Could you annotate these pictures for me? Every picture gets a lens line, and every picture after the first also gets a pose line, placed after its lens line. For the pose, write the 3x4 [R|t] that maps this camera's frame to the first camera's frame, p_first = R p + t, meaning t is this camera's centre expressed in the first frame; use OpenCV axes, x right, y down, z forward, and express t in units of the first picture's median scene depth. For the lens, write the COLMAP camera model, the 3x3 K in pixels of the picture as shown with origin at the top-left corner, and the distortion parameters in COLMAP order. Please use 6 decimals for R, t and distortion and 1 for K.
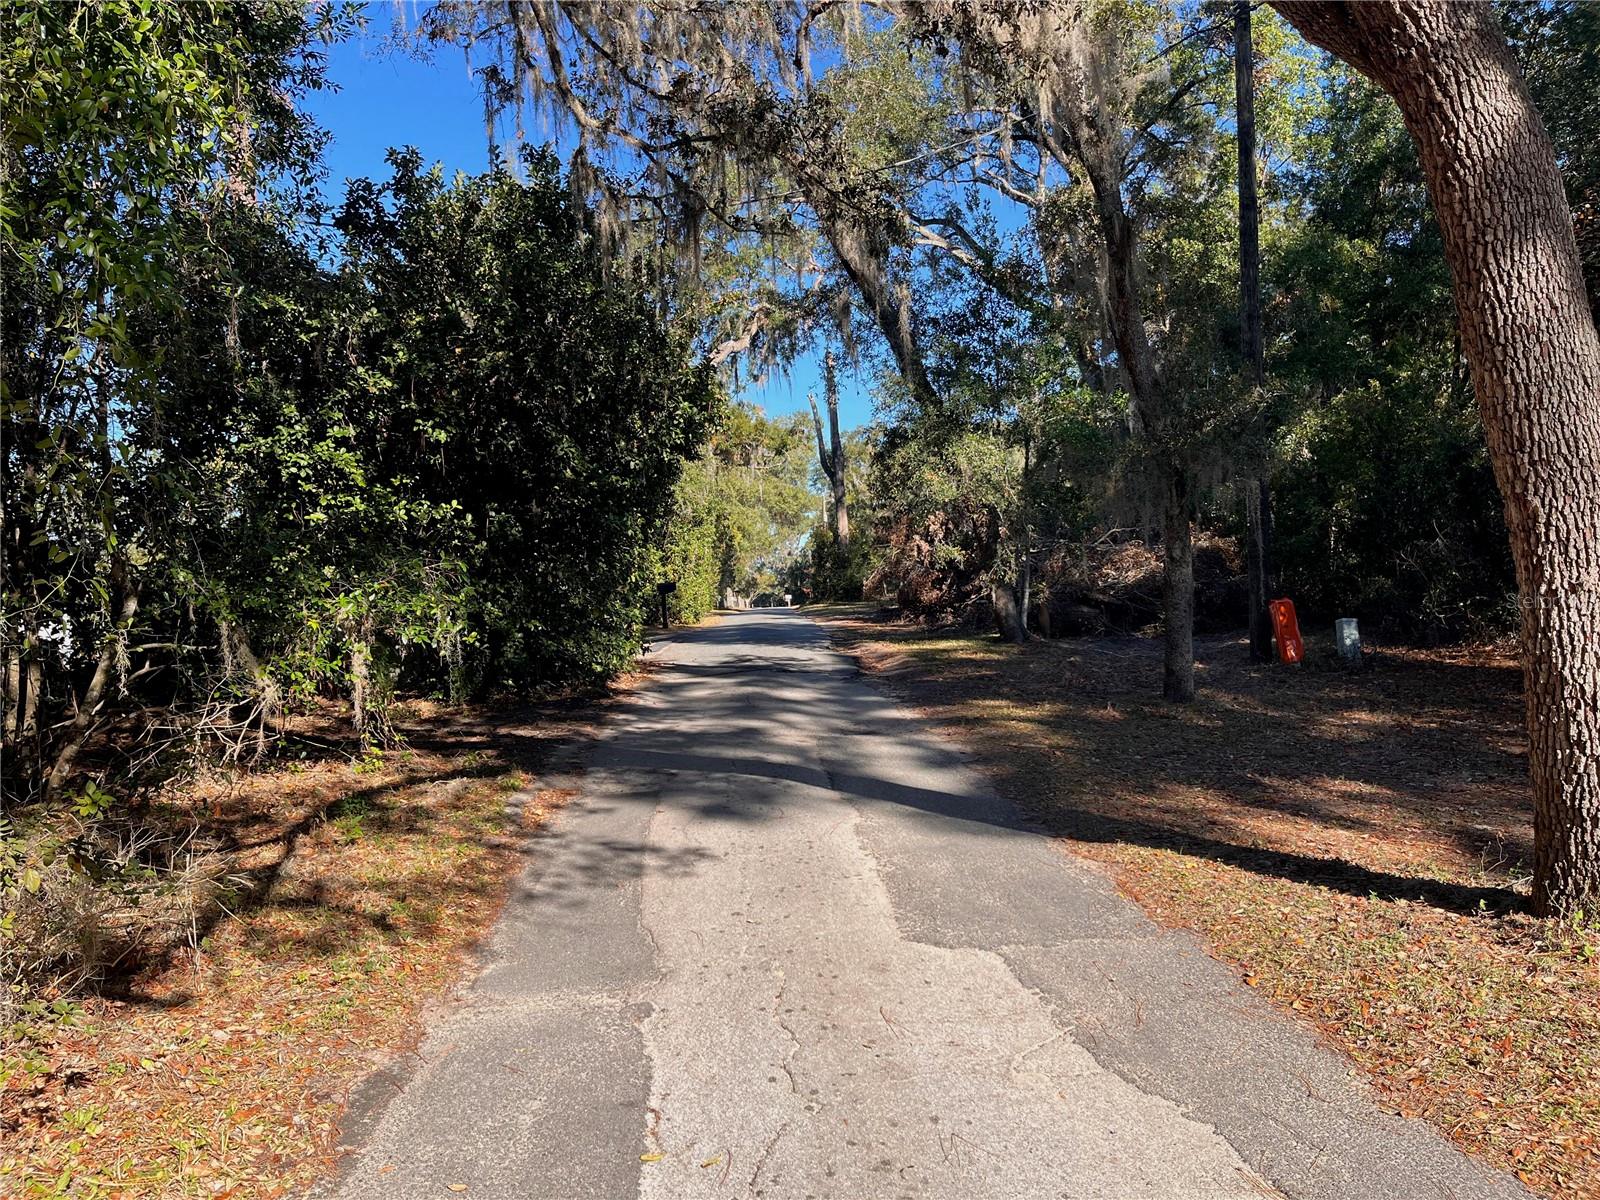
lens RADIAL K [[1201.1, 0, 795.2], [0, 1201.1, 603.1], [0, 0, 1]] dist [0.067485, -0.092032]
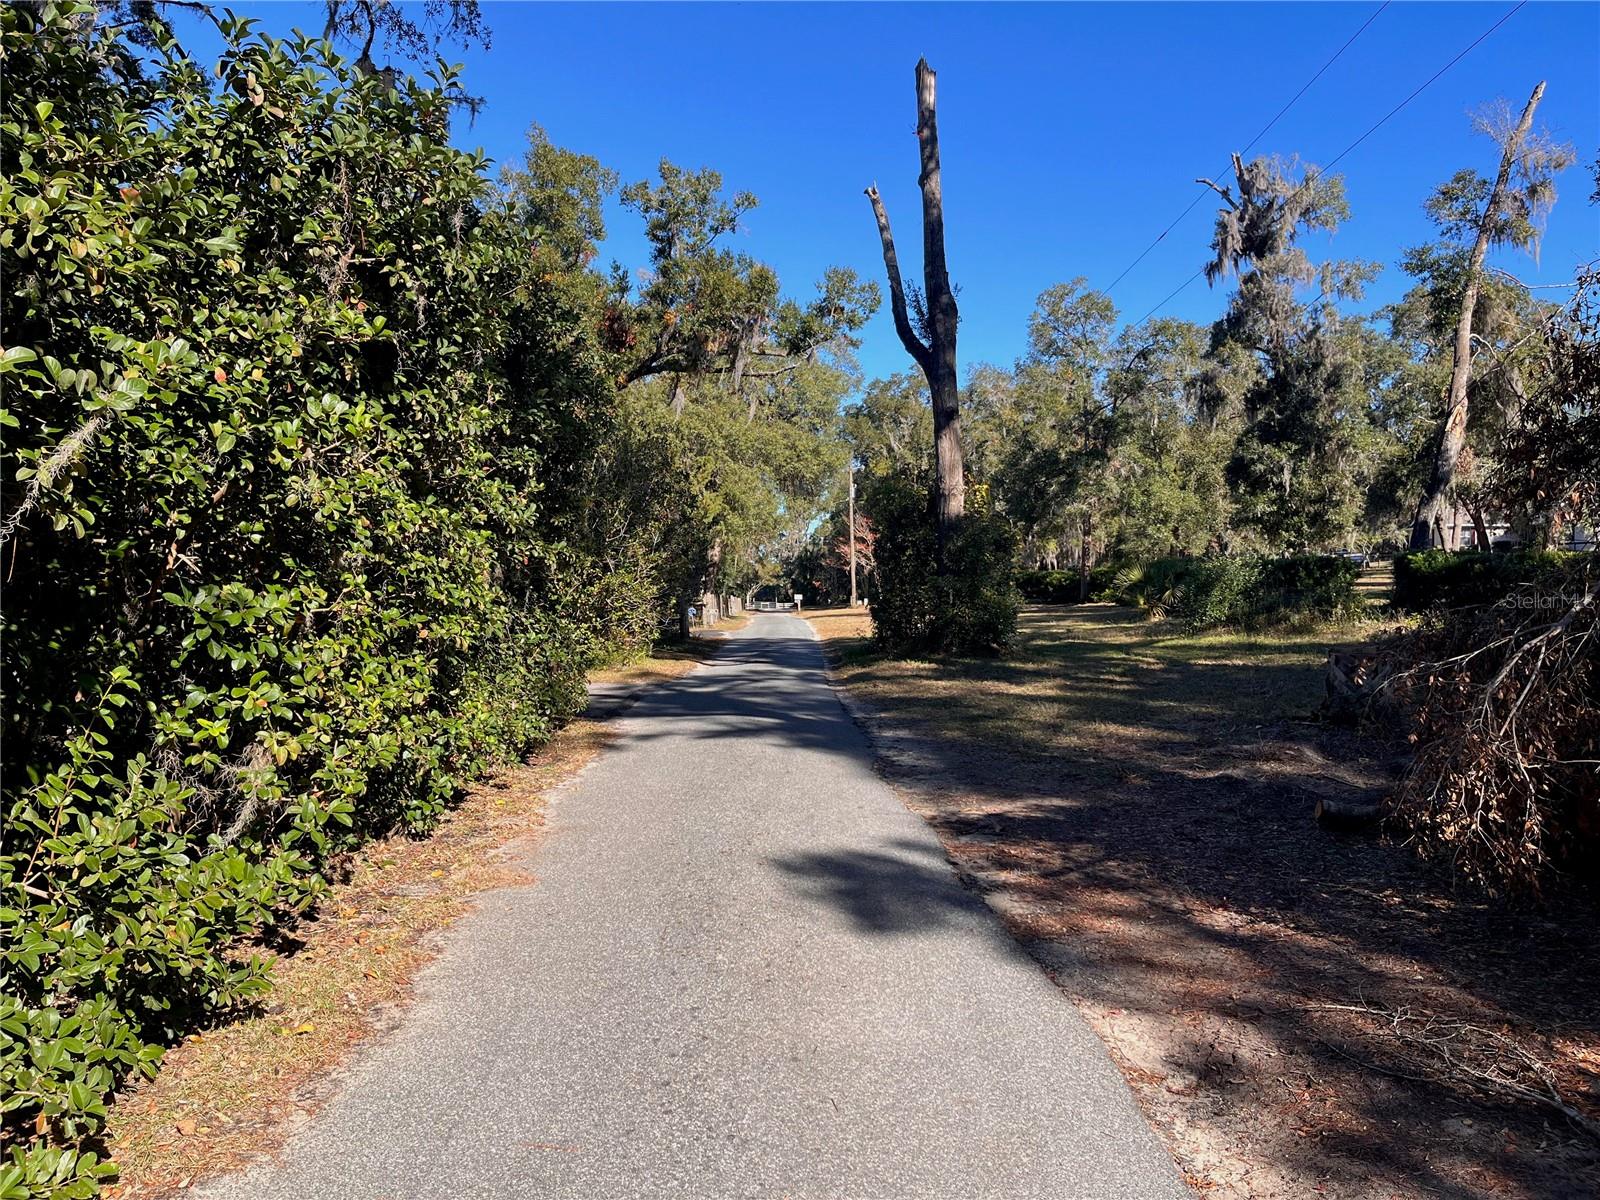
lens RADIAL K [[1201.1, 0, 795.2], [0, 1201.1, 603.1], [0, 0, 1]] dist [0.067485, -0.092032]
pose [[0.999822, 0.018547, -0.003353, -0.007465], [-0.018512, 0.999776, 0.010212, -0.012919], [0.003542, -0.010148, 0.999942, 0.344843]]
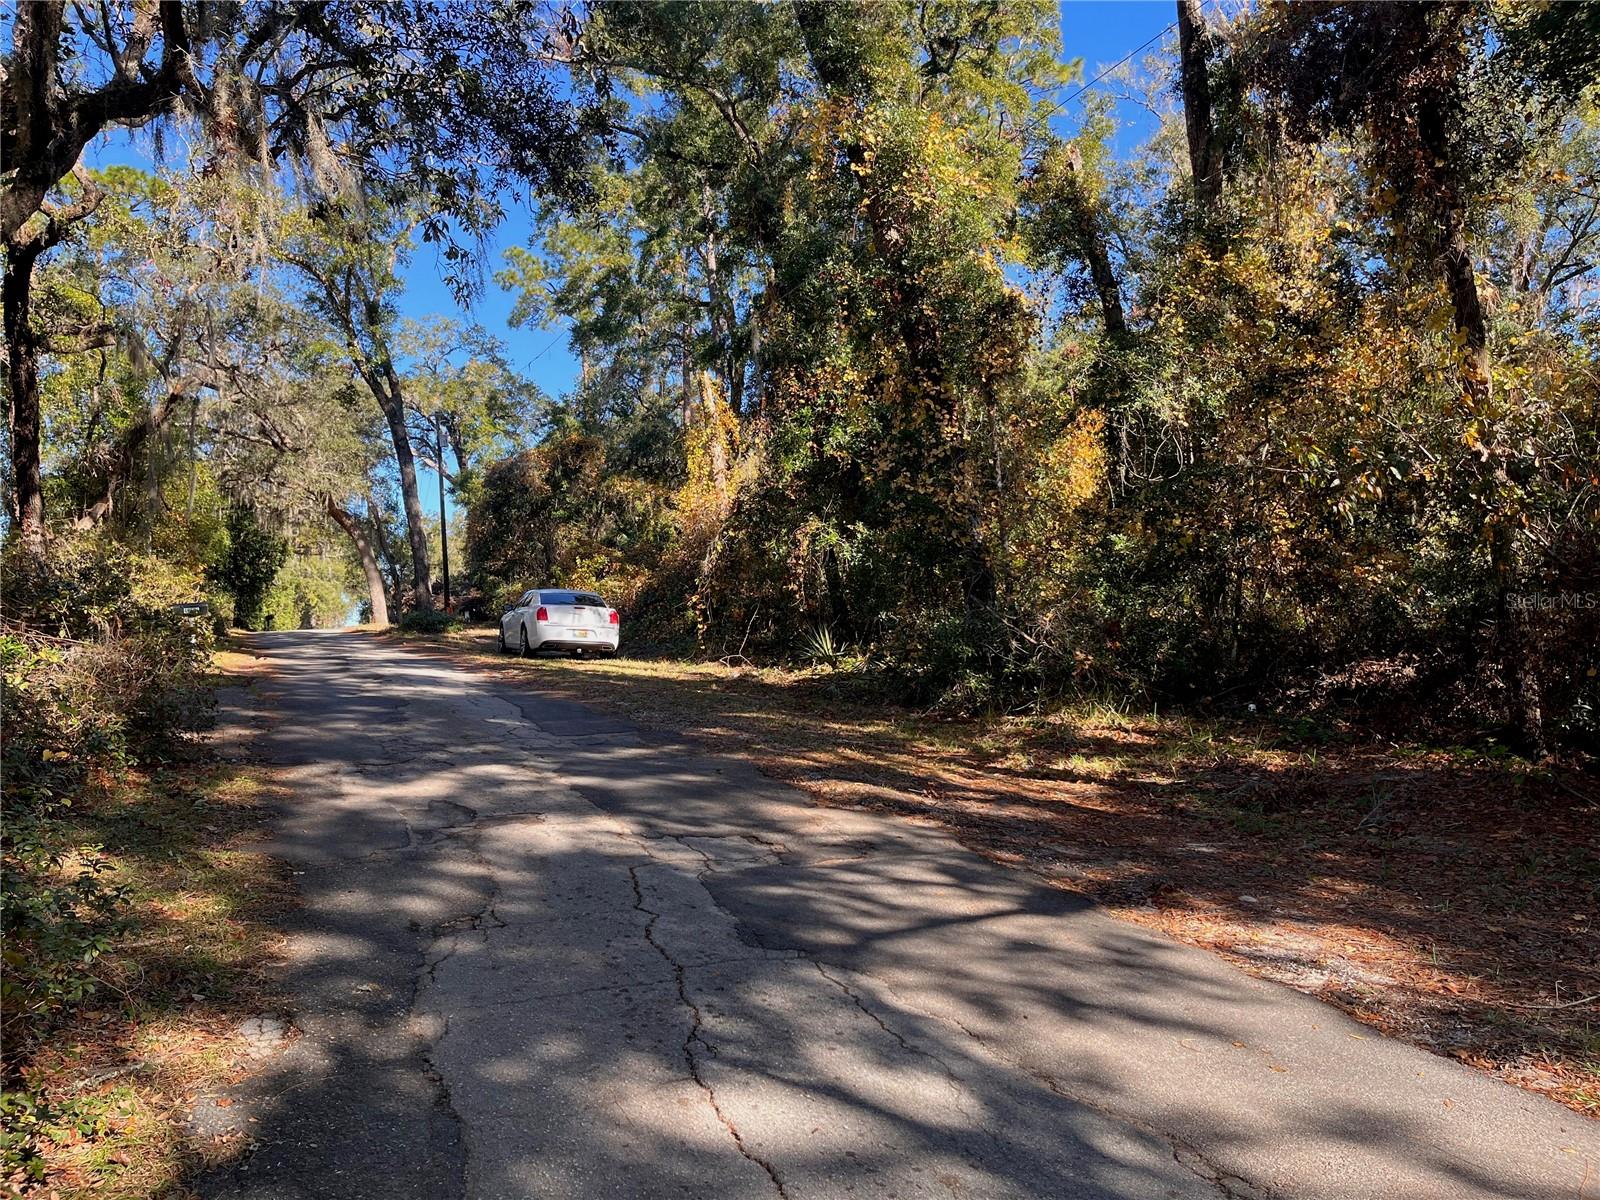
lens RADIAL K [[1201.1, 0, 795.2], [0, 1201.1, 603.1], [0, 0, 1]] dist [0.067485, -0.092032]
pose [[0.951071, 0.004666, 0.308937, 0.082404], [0.014566, 0.998097, -0.059915, 0.071571], [-0.308629, 0.061484, 0.949193, -0.939018]]
